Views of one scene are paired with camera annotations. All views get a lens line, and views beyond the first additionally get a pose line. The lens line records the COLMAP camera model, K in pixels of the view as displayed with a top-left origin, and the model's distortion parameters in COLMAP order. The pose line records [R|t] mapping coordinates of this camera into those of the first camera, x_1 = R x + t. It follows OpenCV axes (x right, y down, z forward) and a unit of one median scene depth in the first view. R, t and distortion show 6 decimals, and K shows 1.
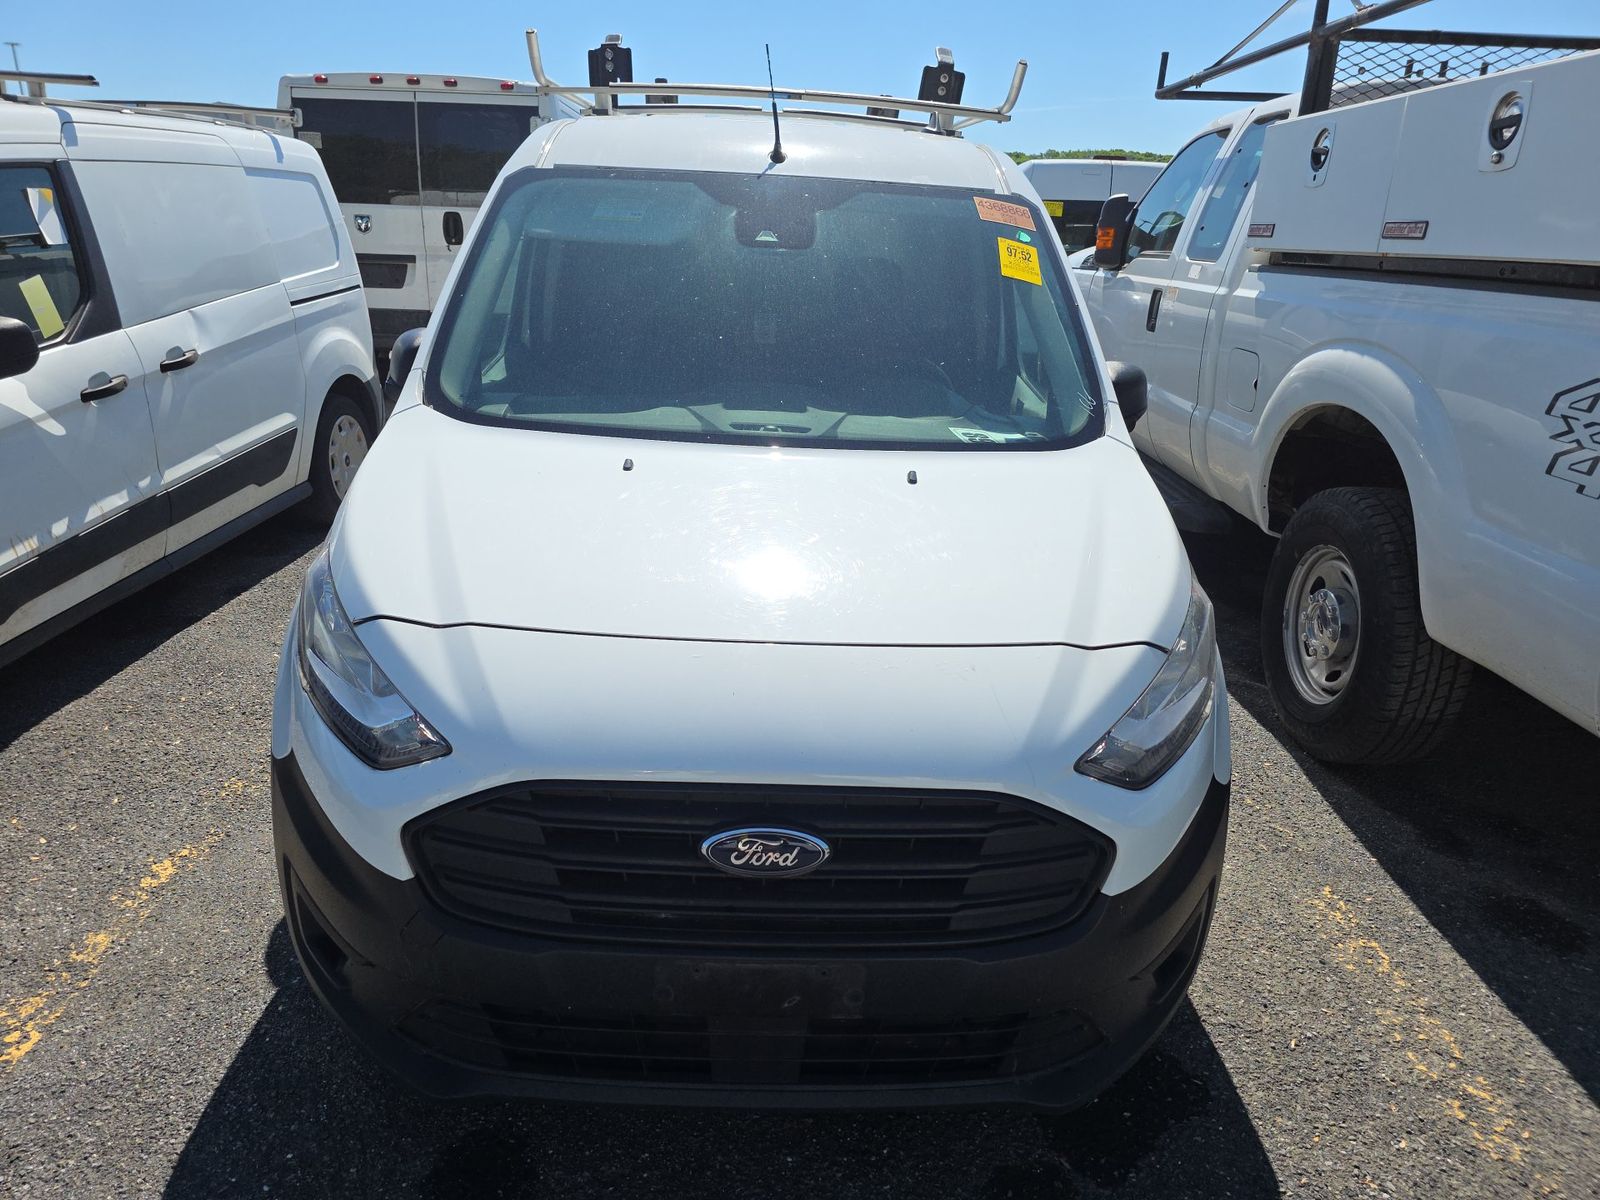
lens RADIAL K [[1088.1, 0, 802.2], [0, 1088.1, 600.5], [0, 0, 1]] dist [0.031710, -0.027646]
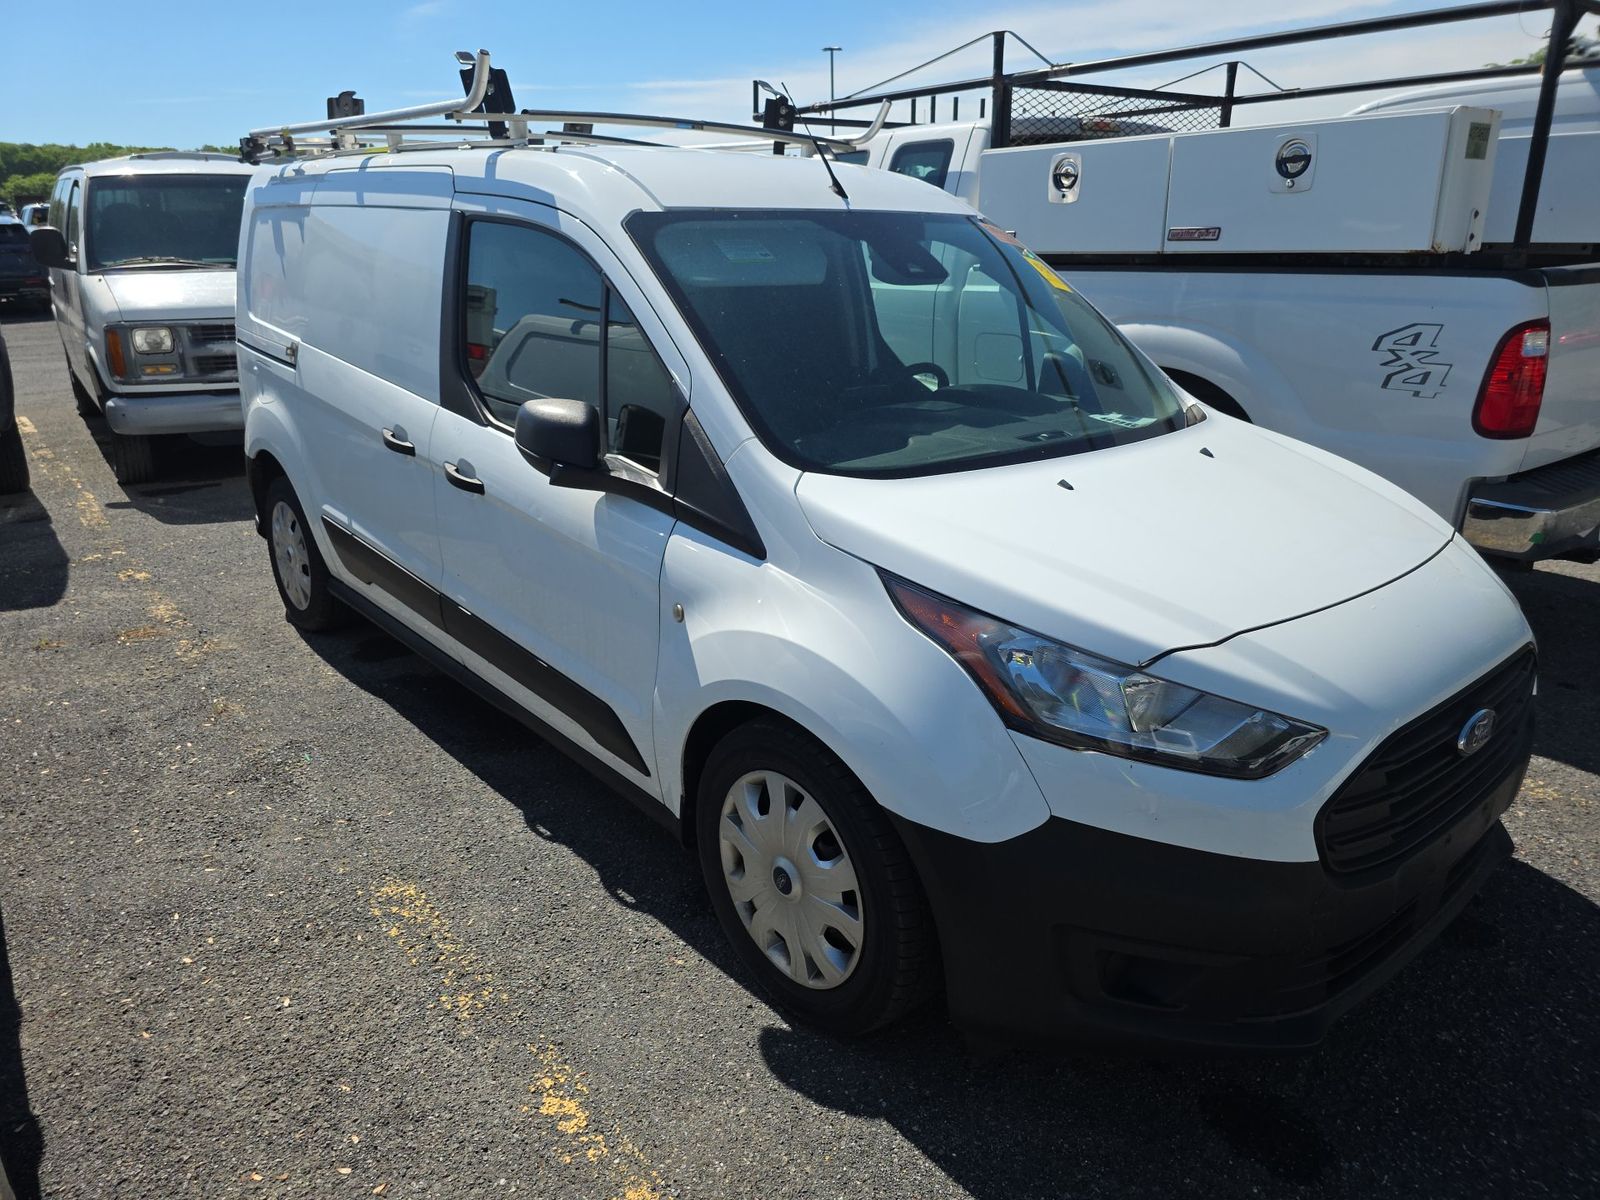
lens RADIAL K [[1088.1, 0, 793.1], [0, 1088.1, 604.3], [0, 0, 1]] dist [0.031710, -0.027646]
pose [[0.771495, -0.245680, 0.586887, -0.651496], [0.242870, 0.966306, 0.085245, -0.106029], [-0.588055, 0.076771, 0.805169, 0.182394]]
